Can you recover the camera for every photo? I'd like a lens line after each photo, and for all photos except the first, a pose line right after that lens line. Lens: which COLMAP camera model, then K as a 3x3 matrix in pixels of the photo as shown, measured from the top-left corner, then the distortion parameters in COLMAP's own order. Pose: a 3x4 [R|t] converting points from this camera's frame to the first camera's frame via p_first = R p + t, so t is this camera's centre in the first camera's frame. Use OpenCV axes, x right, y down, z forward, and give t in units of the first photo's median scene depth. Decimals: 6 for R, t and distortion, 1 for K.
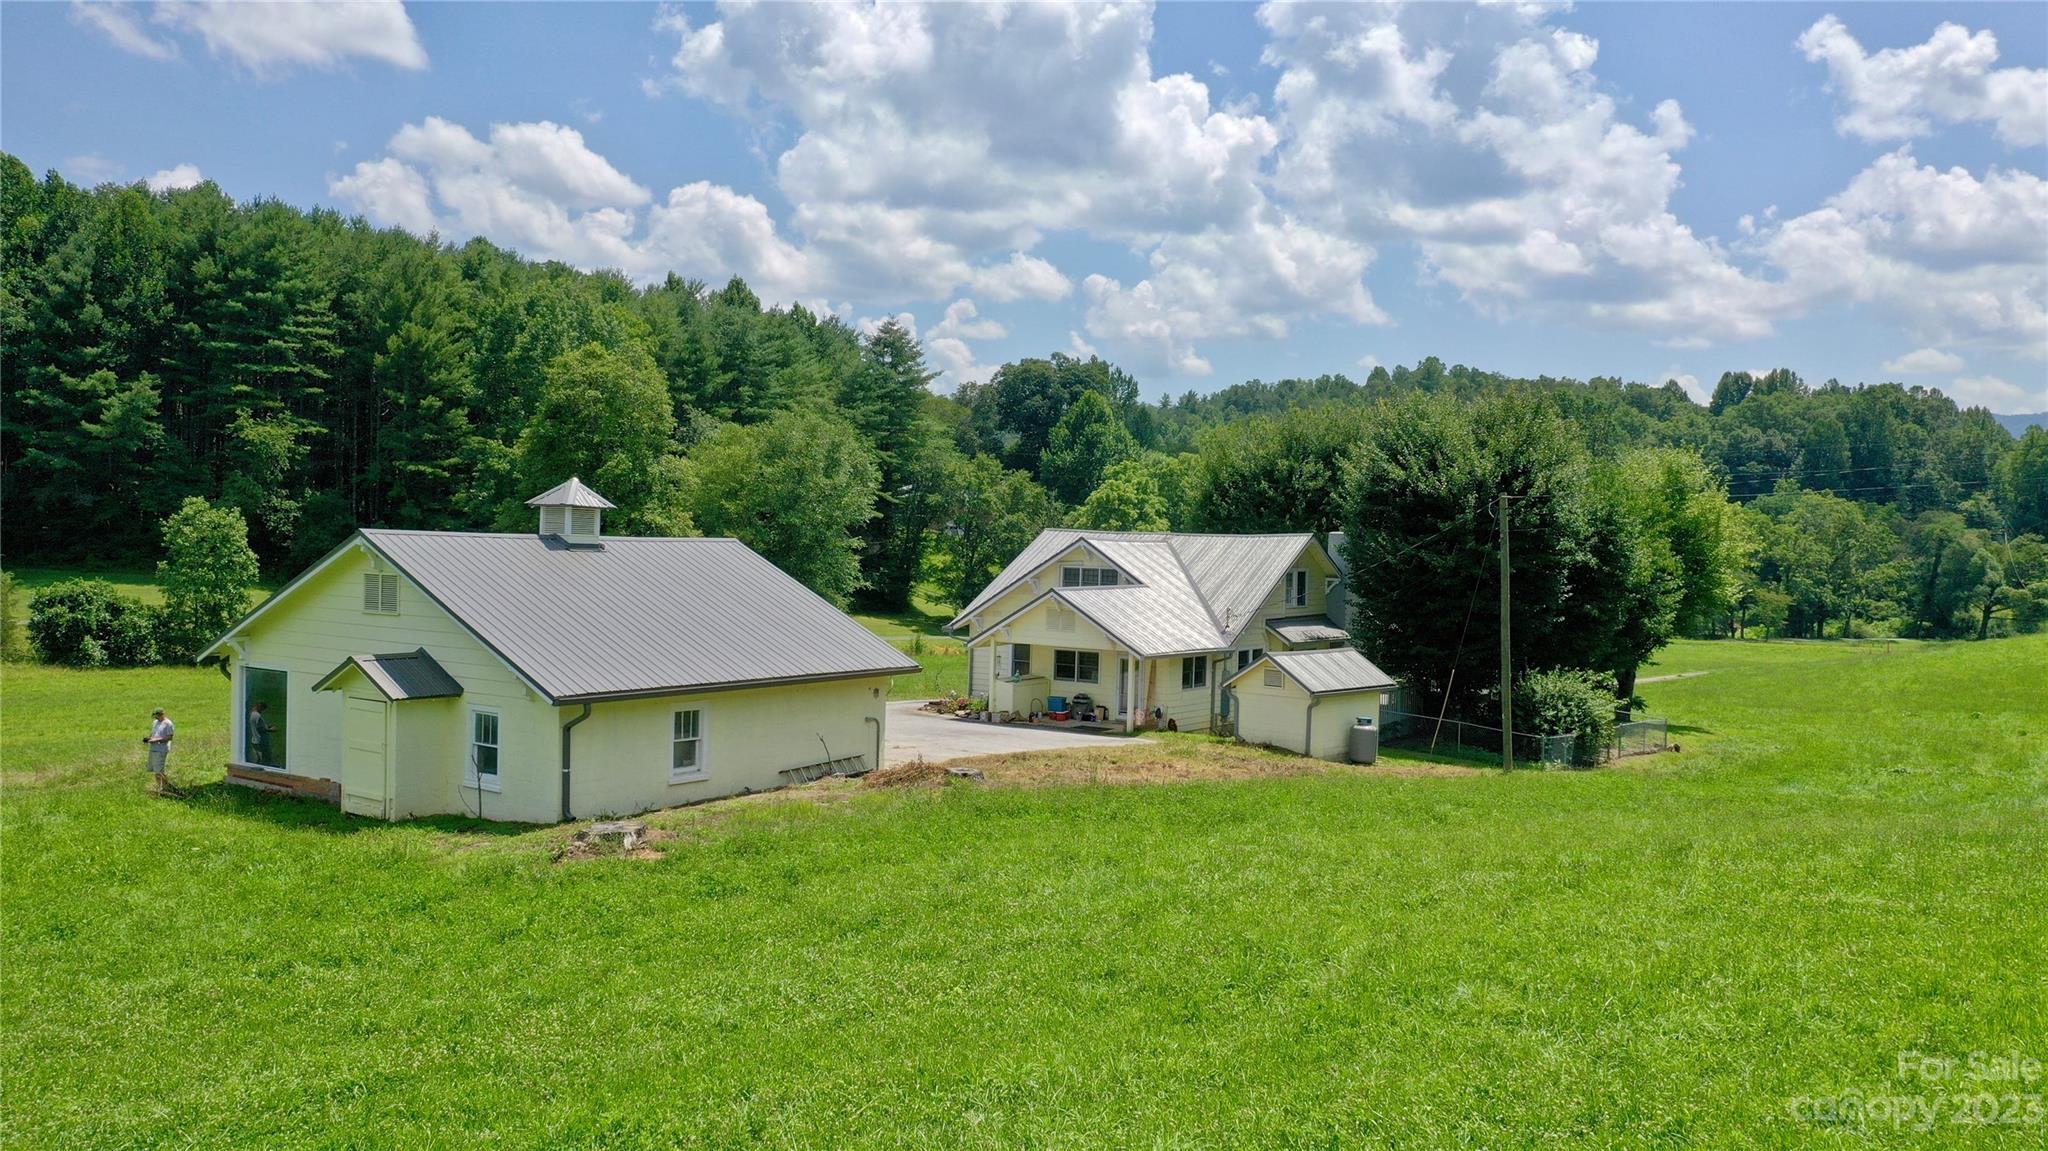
lens RADIAL K [[1607.7, 0, 1016.7], [0, 1607.7, 580.5], [0, 0, 1]] dist [-0.000883, -0.002631]
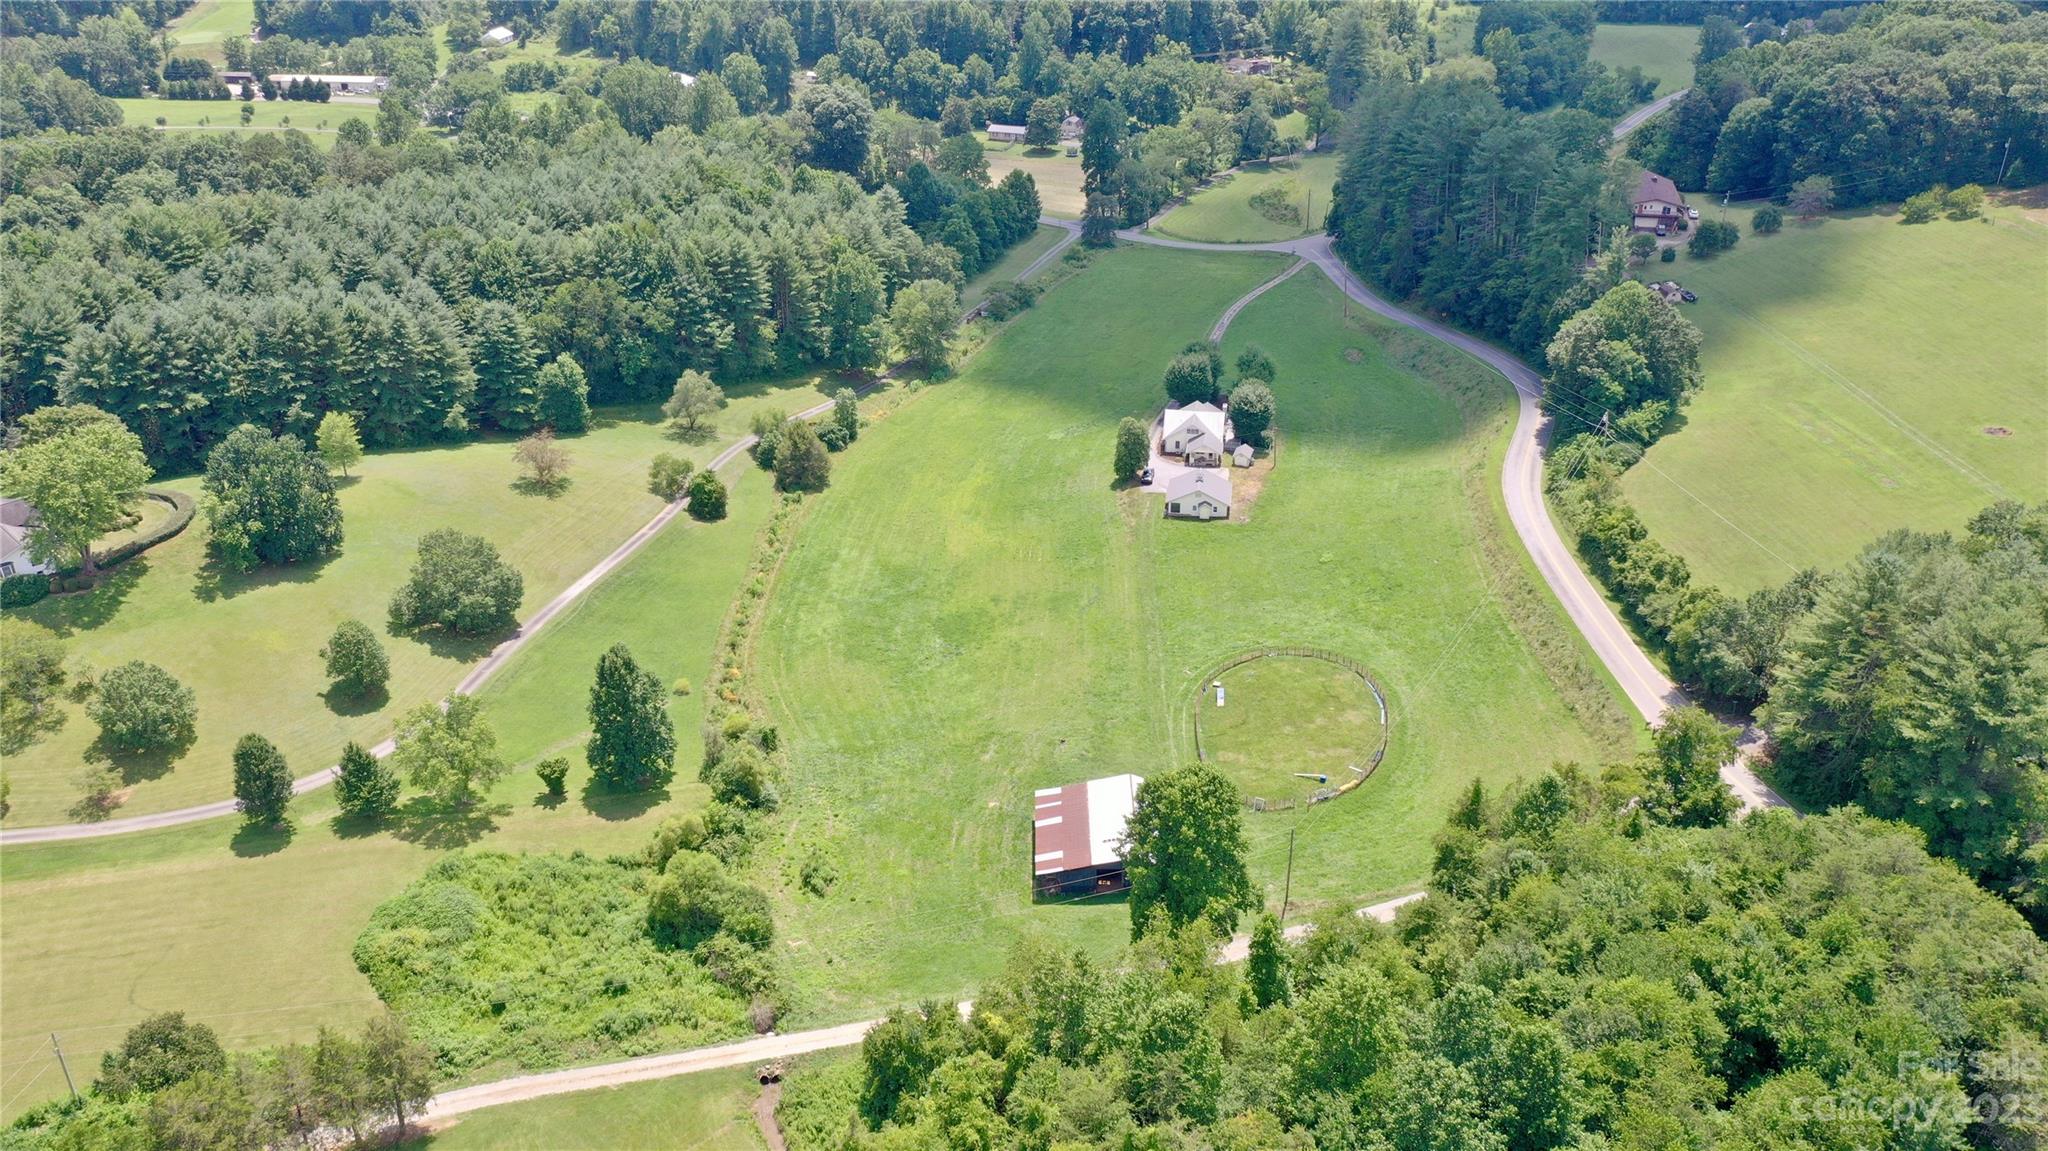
lens RADIAL K [[1607.7, 0, 1028.3], [0, 1607.7, 572.9], [0, 0, 1]] dist [-0.000883, -0.002631]
pose [[0.898036, -0.227770, 0.376367, -0.725413], [0.039531, 0.893851, 0.446619, -0.561822], [-0.438142, -0.386202, 0.811714, -0.934042]]
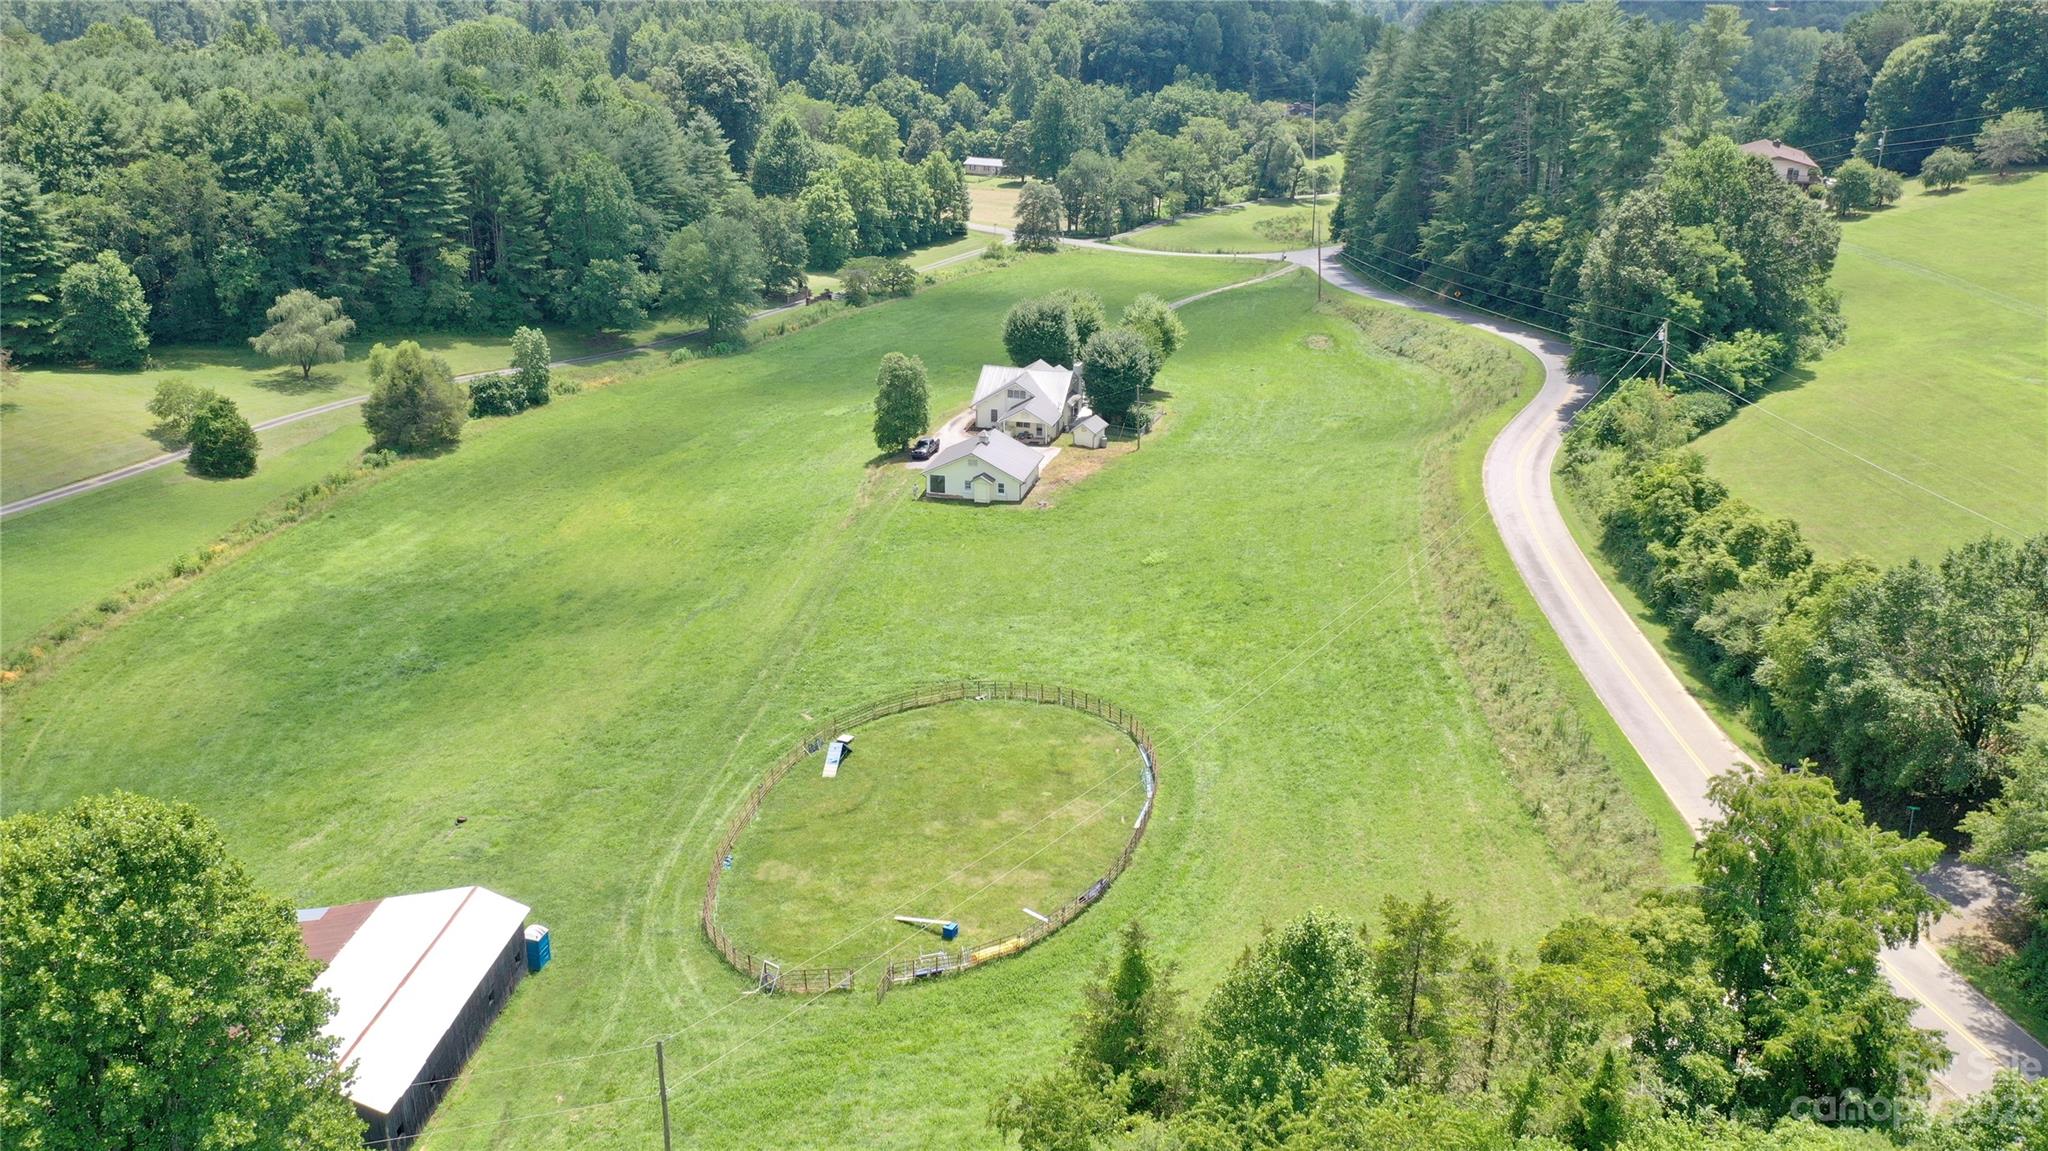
lens RADIAL K [[1607.7, 0, 1026.0], [0, 1607.7, 580.6], [0, 0, 1]] dist [-0.000883, -0.002631]
pose [[0.934781, -0.142060, 0.325580, -0.312640], [0.022590, 0.938469, 0.344623, -0.227260], [-0.354504, -0.314792, 0.880473, -0.610981]]
